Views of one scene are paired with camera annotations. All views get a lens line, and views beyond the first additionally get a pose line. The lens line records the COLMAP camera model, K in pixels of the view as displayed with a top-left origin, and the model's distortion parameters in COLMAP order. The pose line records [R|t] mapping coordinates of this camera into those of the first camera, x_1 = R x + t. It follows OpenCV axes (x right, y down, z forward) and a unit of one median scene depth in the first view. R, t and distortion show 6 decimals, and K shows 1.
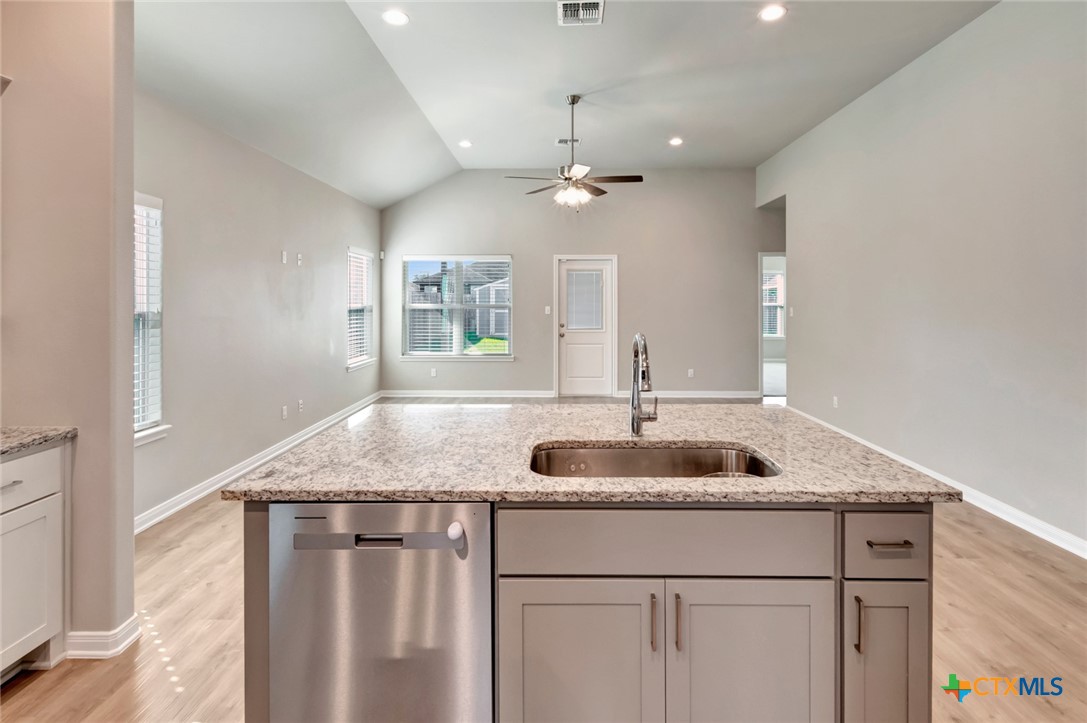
lens RADIAL K [[501.2, 0, 544.2], [0, 501.2, 362.1], [0, 0, 1]] dist [-0.000870, 0.000022]
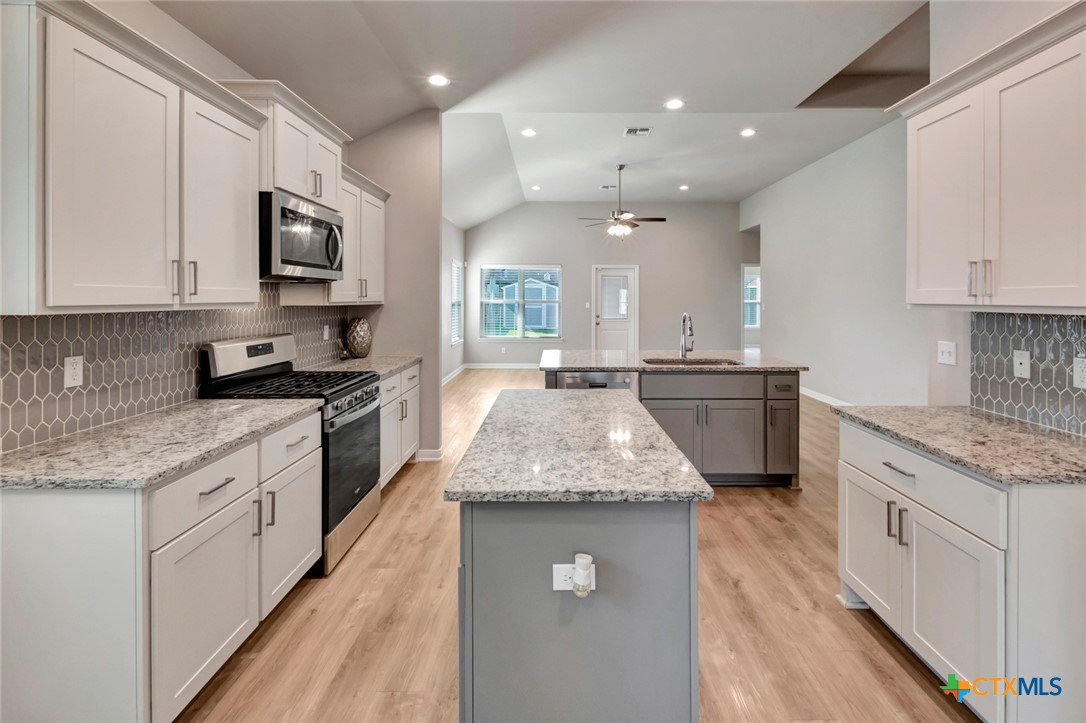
lens RADIAL K [[476.0, 0, 542.4], [0, 476.0, 359.6], [0, 0, 1]] dist [0.001849, 0.000059]
pose [[0.999983, 0.002005, 0.005538, -0.146572], [-0.002043, 0.999975, 0.006837, 0.044328], [-0.005524, -0.006848, 0.999961, -0.361541]]
